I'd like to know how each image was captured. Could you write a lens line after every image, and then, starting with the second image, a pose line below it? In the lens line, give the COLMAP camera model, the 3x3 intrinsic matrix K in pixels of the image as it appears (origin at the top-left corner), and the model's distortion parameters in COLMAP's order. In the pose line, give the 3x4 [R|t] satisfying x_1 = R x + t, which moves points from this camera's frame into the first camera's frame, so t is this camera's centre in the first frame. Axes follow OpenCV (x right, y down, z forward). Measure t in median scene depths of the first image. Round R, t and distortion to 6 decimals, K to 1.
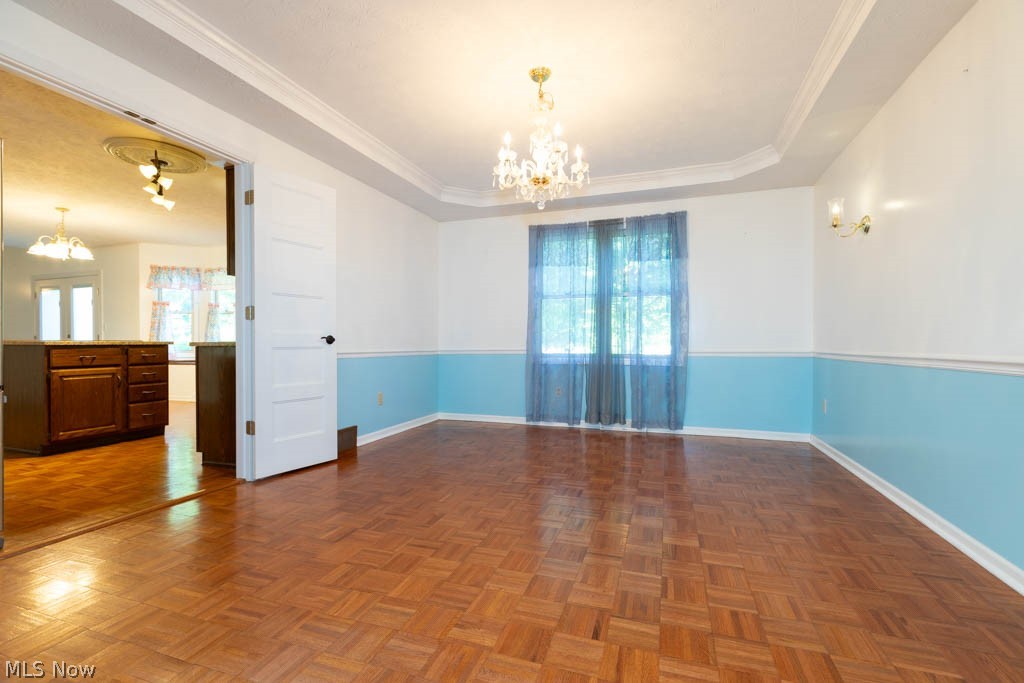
lens RADIAL K [[459.4, 0, 511.1], [0, 459.4, 348.3], [0, 0, 1]] dist [0.007302, -0.001832]
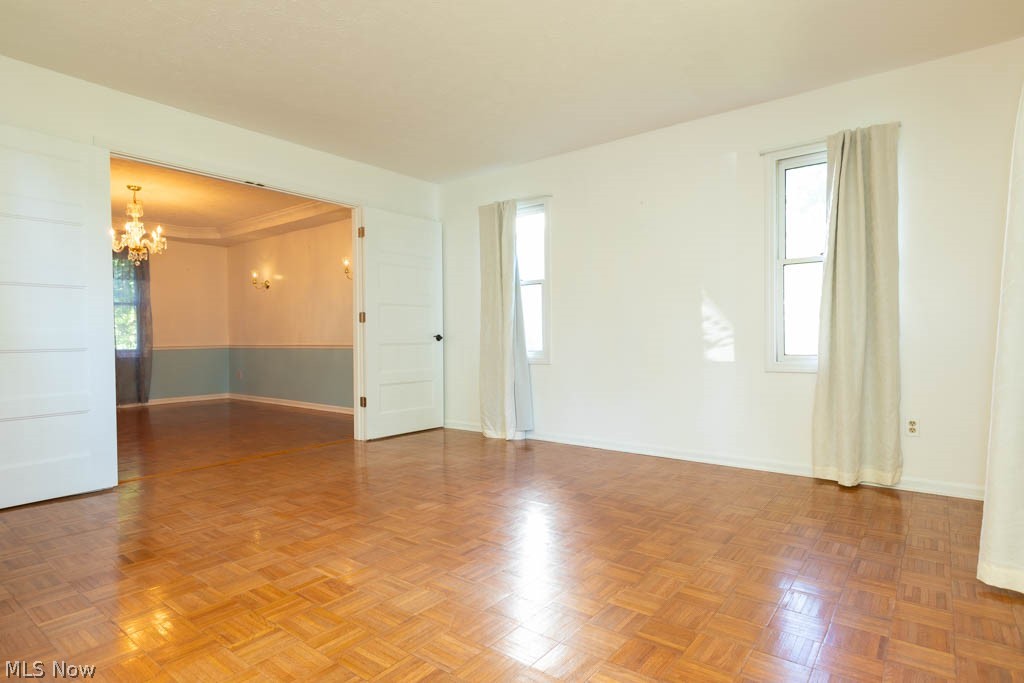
lens RADIAL K [[538.7, 0, 513.0], [0, 538.7, 344.2], [0, 0, 1]] dist [0.000816, 0.000306]
pose [[0.324636, -0.016031, 0.945703, -1.125903], [0.018072, 0.999779, 0.010744, 0.002628], [-0.945666, 0.013603, 0.324854, -0.813056]]
